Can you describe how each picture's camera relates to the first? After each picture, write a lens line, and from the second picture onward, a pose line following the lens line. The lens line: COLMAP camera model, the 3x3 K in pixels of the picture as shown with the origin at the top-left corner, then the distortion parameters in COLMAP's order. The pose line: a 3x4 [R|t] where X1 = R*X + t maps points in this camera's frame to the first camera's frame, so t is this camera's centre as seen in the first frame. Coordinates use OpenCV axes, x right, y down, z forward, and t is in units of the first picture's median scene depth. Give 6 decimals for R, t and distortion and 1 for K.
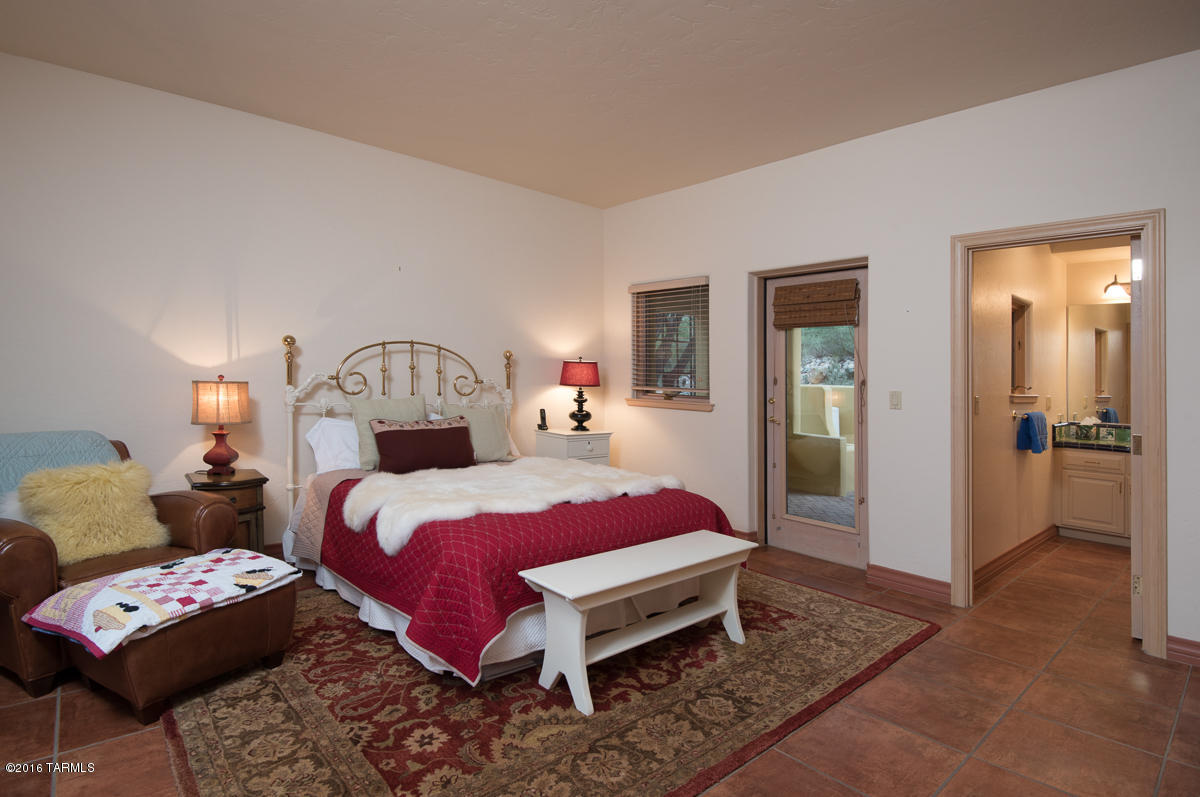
lens RADIAL K [[623.8, 0, 621.8], [0, 623.8, 364.7], [0, 0, 1]] dist [-0.001046, -0.000113]
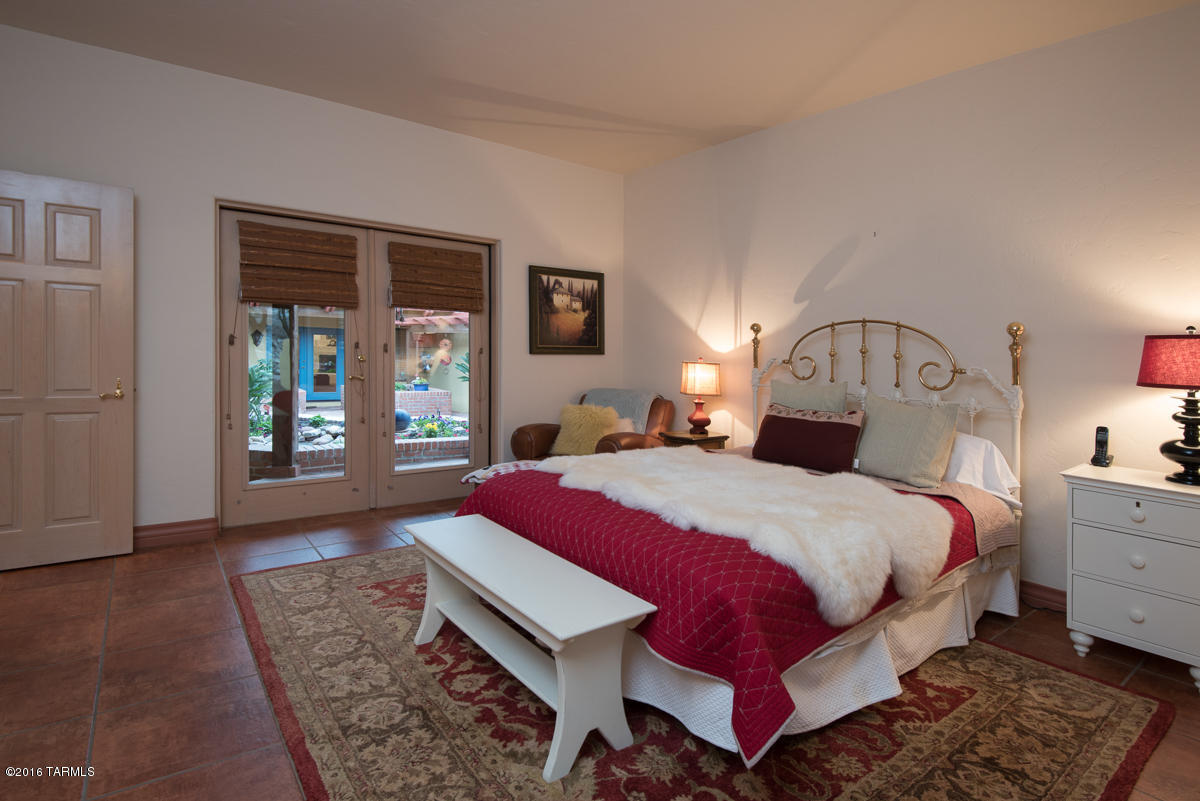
lens RADIAL K [[623.8, 0, 621.8], [0, 623.8, 366.7], [0, 0, 1]] dist [-0.001046, -0.000113]
pose [[-0.086113, -0.001579, -0.996284, 0.574154], [-0.019510, 0.999810, 0.000101, 0.034604], [0.996094, 0.019447, -0.086127, 0.815436]]
